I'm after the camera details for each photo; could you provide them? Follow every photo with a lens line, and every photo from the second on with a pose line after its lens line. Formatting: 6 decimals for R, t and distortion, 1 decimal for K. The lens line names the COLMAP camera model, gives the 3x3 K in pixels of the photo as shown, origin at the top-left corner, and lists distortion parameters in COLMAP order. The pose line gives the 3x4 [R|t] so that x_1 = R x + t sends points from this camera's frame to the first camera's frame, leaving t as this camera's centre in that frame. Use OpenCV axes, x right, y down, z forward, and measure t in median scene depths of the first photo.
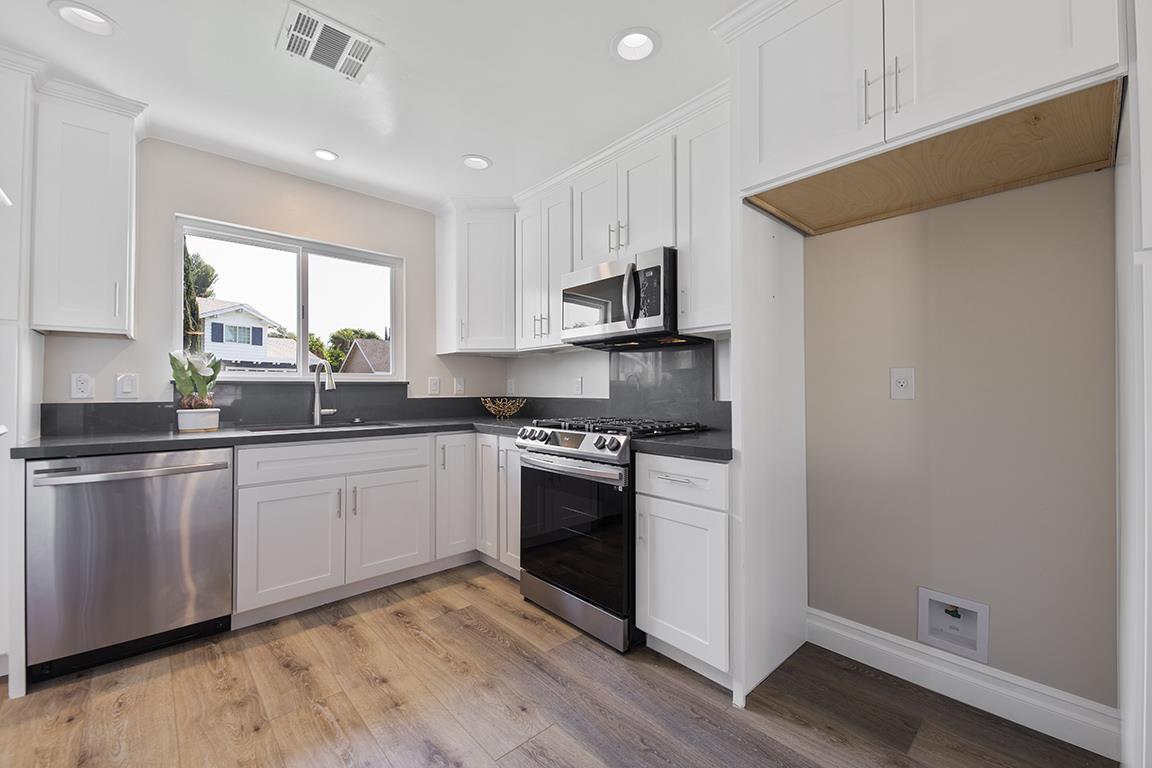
lens RADIAL K [[465.1, 0, 604.7], [0, 465.1, 382.4], [0, 0, 1]] dist [0.003066, -0.003105]
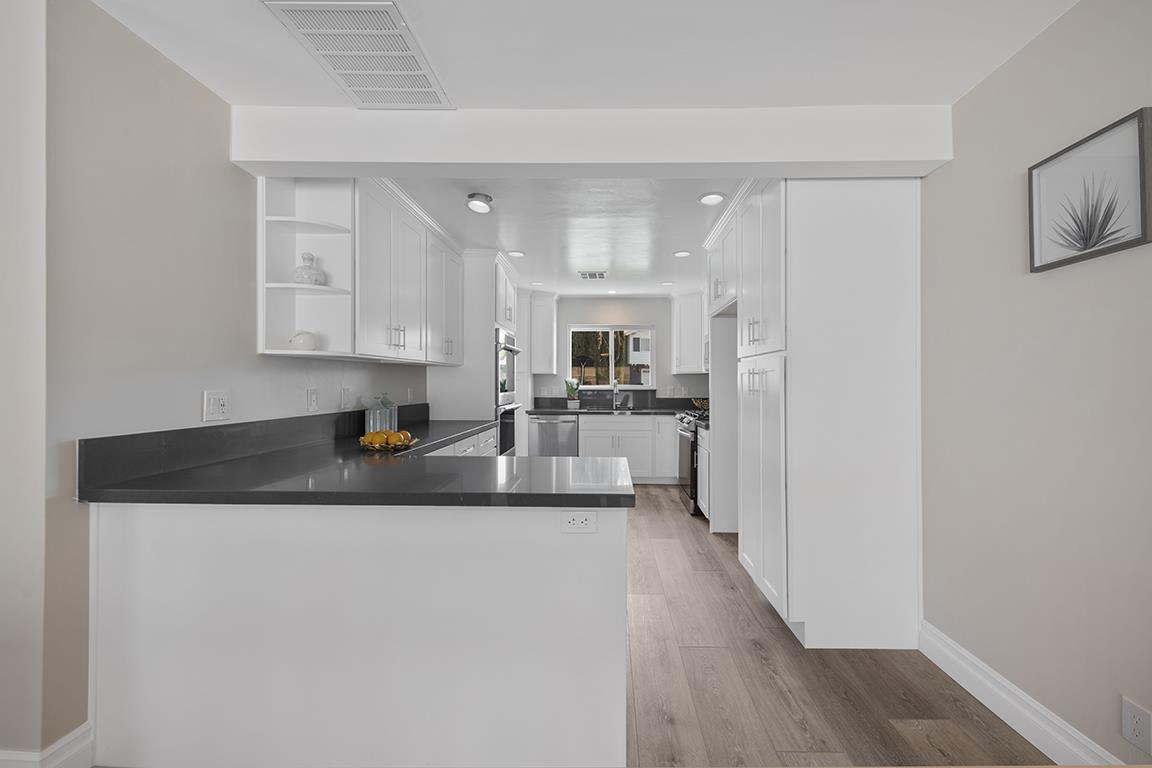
lens RADIAL K [[465.1, 0, 605.1], [0, 465.1, 386.1], [0, 0, 1]] dist [0.003066, -0.003105]
pose [[0.712651, 0.007423, -0.701479, 1.166079], [0.002791, 0.999906, 0.013416, -0.062394], [0.701513, -0.011519, 0.712564, -0.784379]]
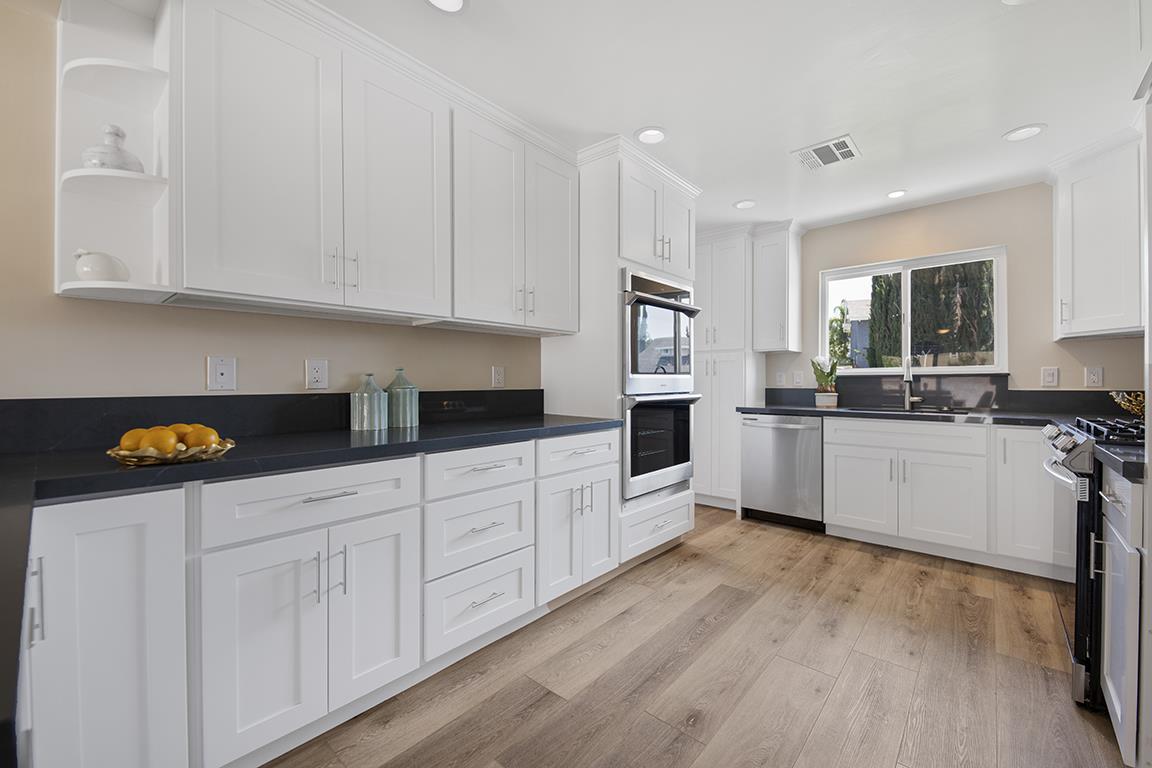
lens RADIAL K [[465.1, 0, 601.6], [0, 465.1, 383.7], [0, 0, 1]] dist [0.003066, -0.003105]
pose [[0.109113, 0.006160, -0.994010, 0.665290], [0.010530, 0.999918, 0.007352, 0.006077], [0.993974, -0.011269, 0.109039, 0.079532]]
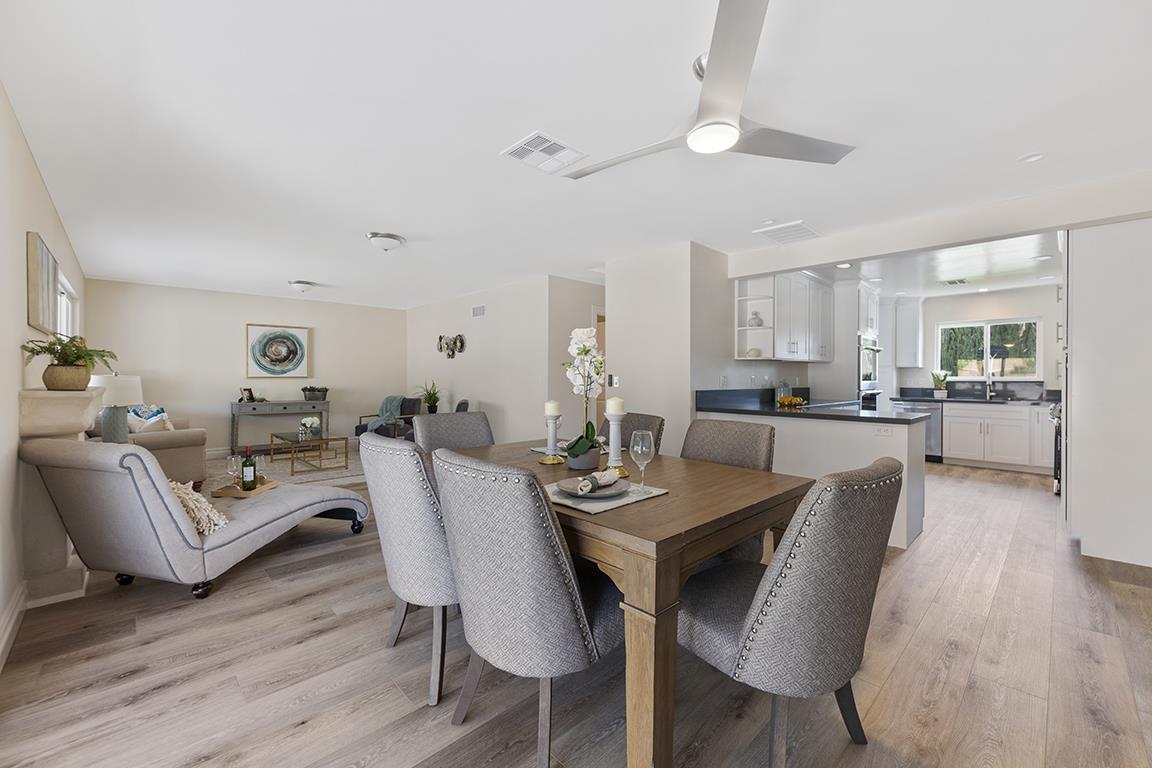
lens RADIAL K [[465.1, 0, 602.4], [0, 465.1, 382.2], [0, 0, 1]] dist [0.003066, -0.003105]
pose [[0.023675, 0.010373, -0.999666, 2.151994], [0.004775, 0.999934, 0.010489, -0.037836], [0.999708, -0.005021, 0.023624, -1.277182]]
